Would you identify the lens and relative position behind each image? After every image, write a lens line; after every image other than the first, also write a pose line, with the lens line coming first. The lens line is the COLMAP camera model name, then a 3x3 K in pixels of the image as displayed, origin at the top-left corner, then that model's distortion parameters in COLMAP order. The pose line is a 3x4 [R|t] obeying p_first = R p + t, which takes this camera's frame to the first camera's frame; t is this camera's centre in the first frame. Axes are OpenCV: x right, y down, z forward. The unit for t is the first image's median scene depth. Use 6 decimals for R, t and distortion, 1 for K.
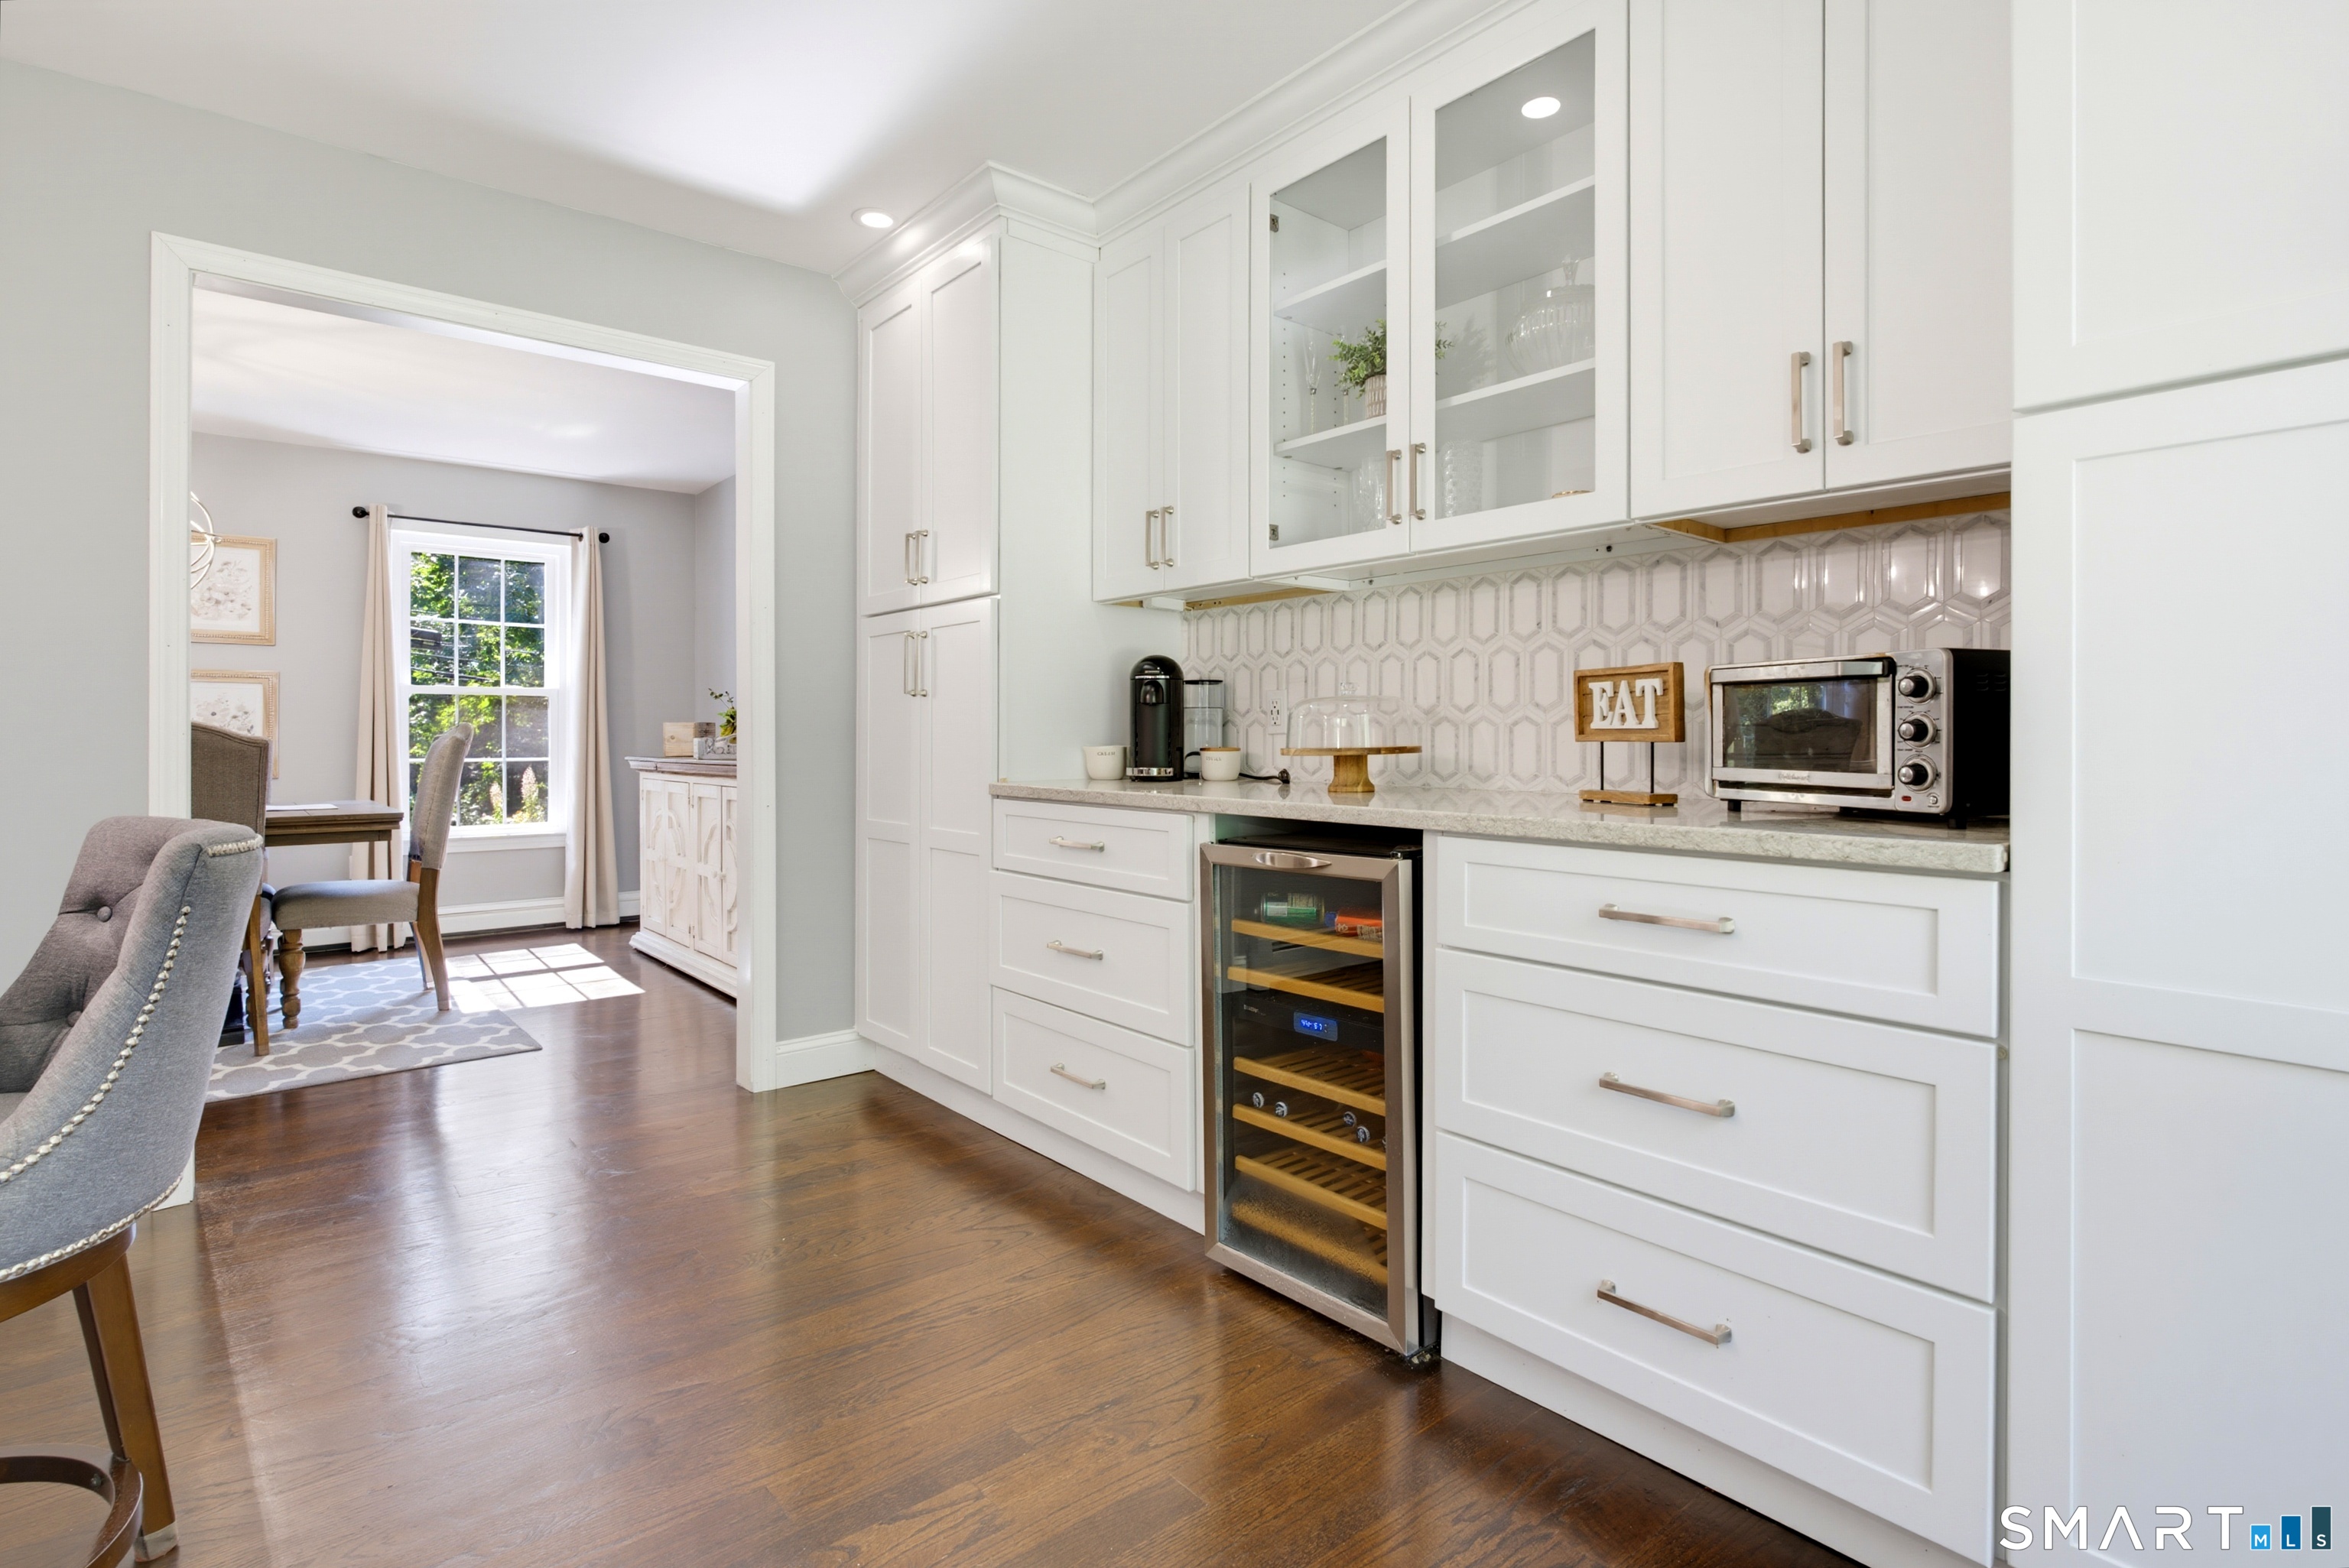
lens RADIAL K [[1139.3, 0, 1178.3], [0, 1139.3, 743.1], [0, 0, 1]] dist [-0.012739, 0.004329]
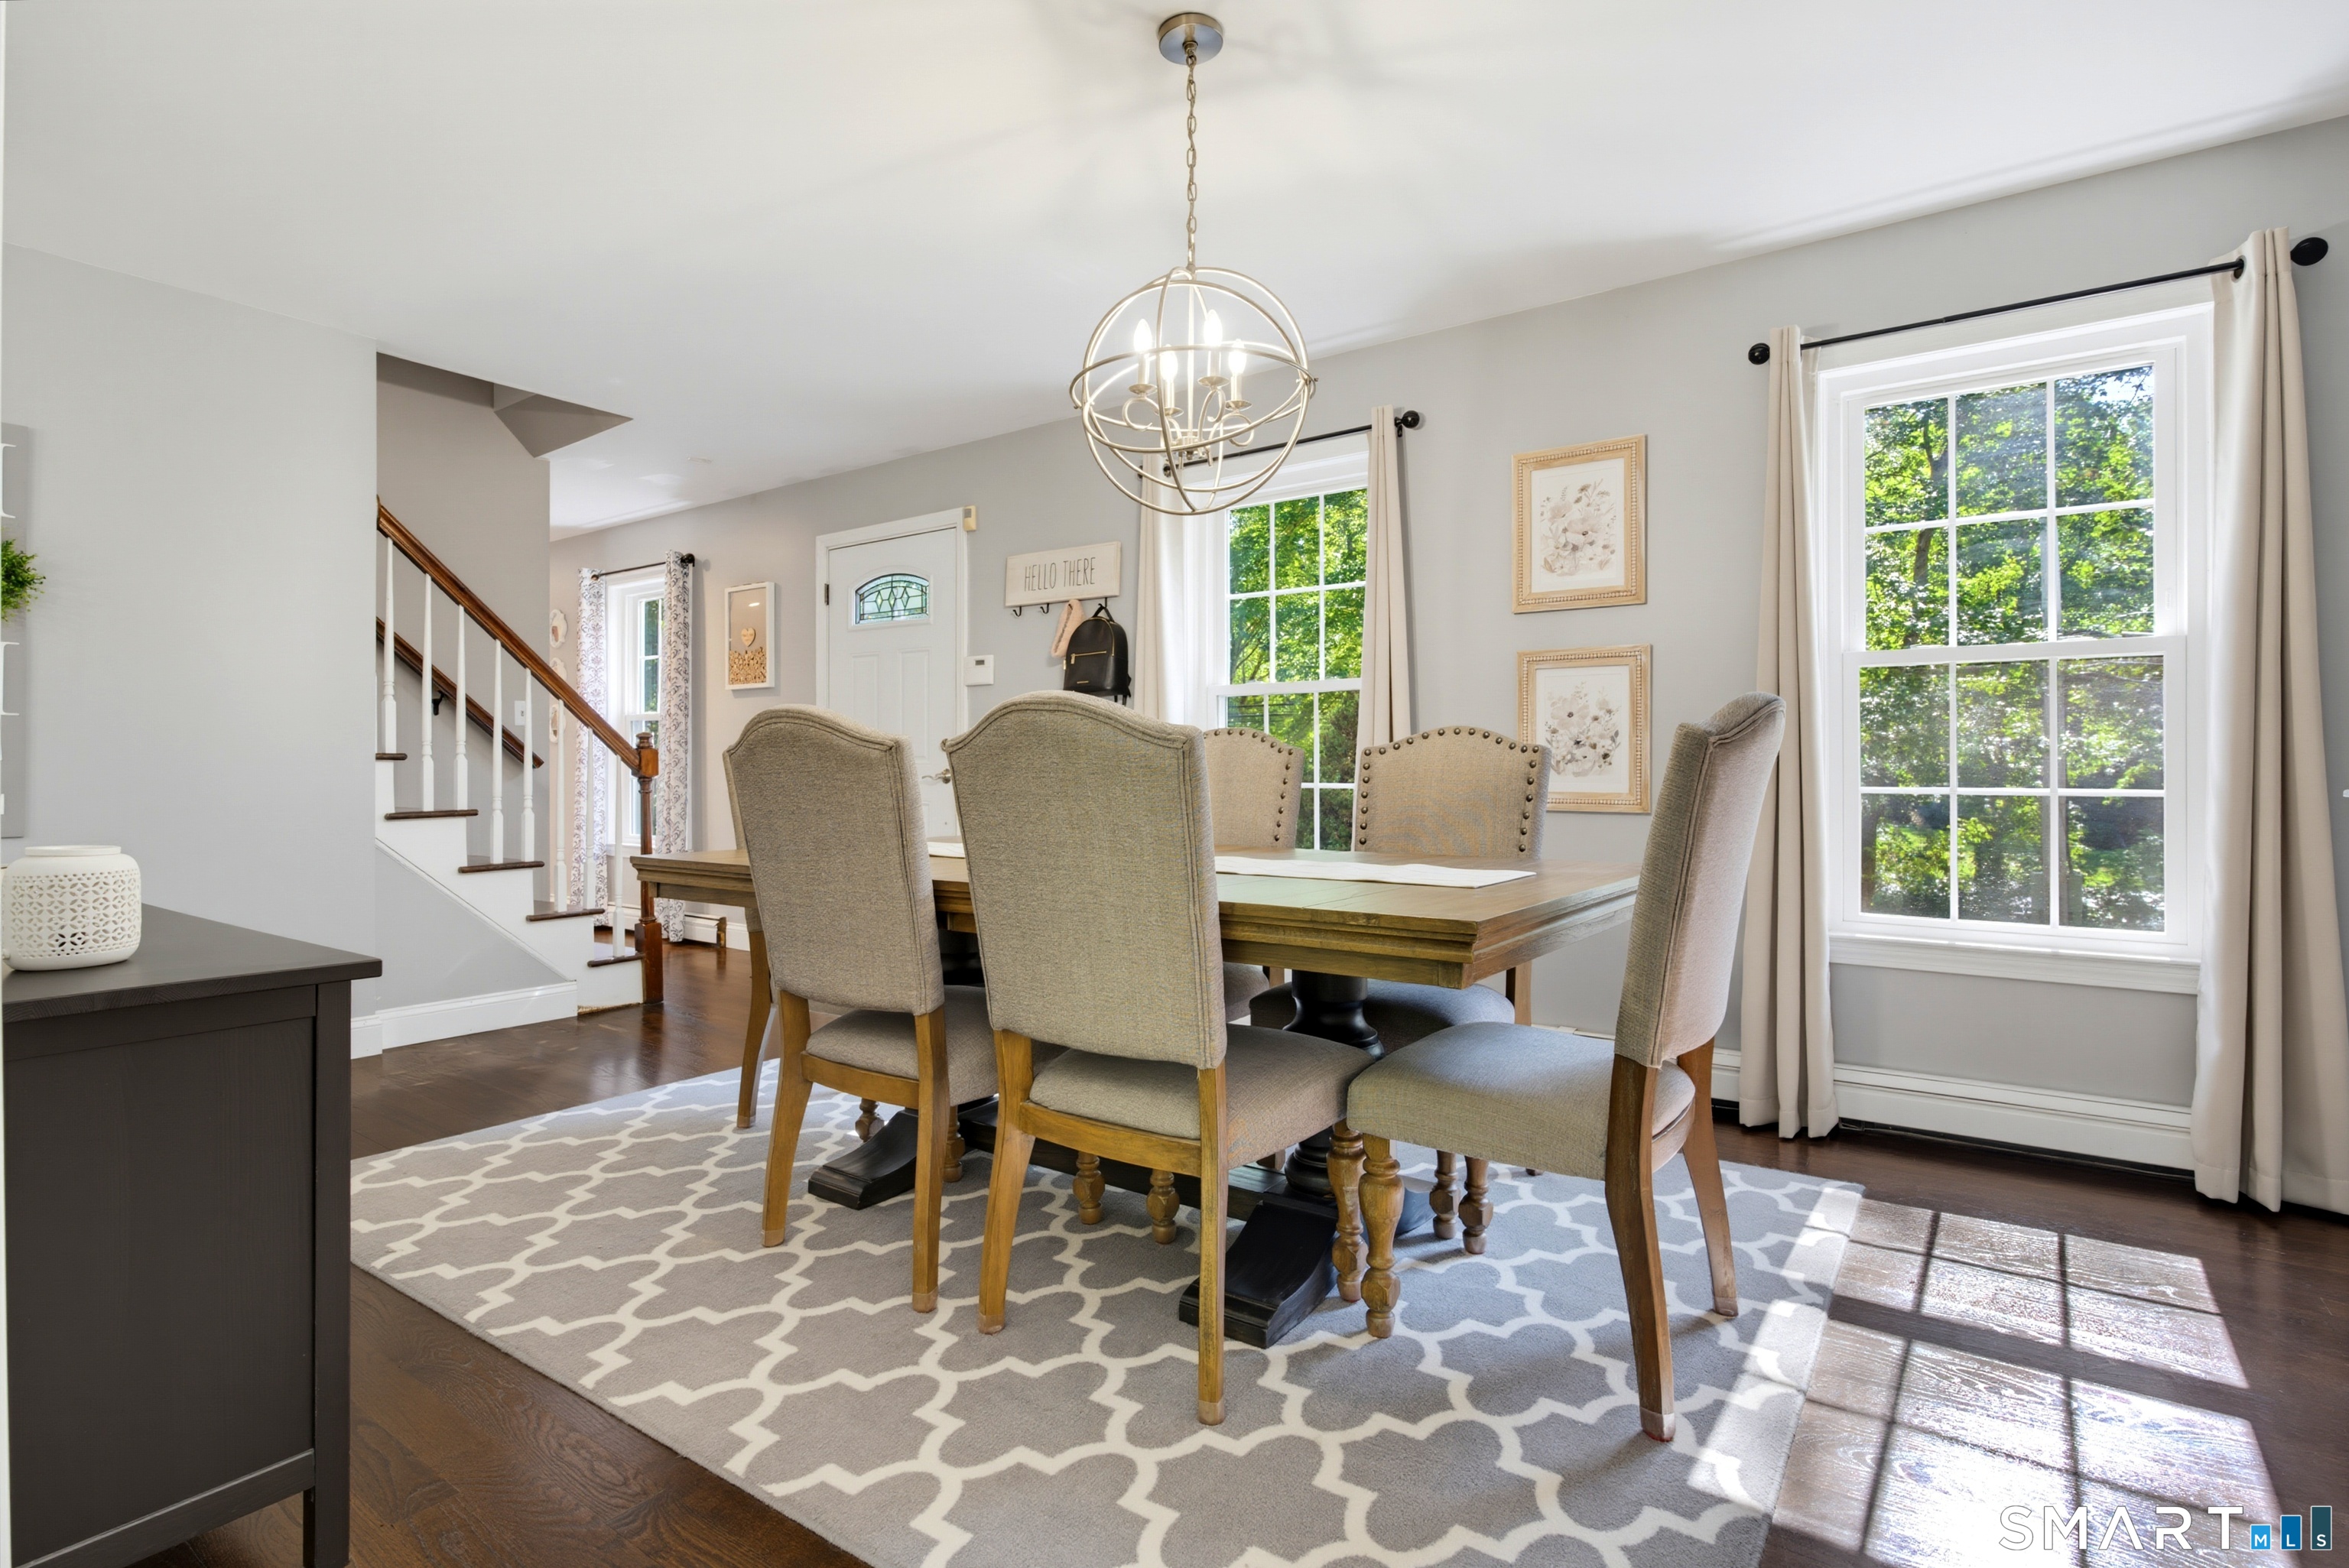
lens RADIAL K [[1139.3, 0, 1158.0], [0, 1139.3, 762.8], [0, 0, 1]] dist [-0.012739, 0.004329]
pose [[0.240275, -0.005818, -0.970688, -0.619665], [-0.003058, 0.999973, -0.006750, 0.020694], [0.970700, 0.004590, 0.240250, 1.465138]]
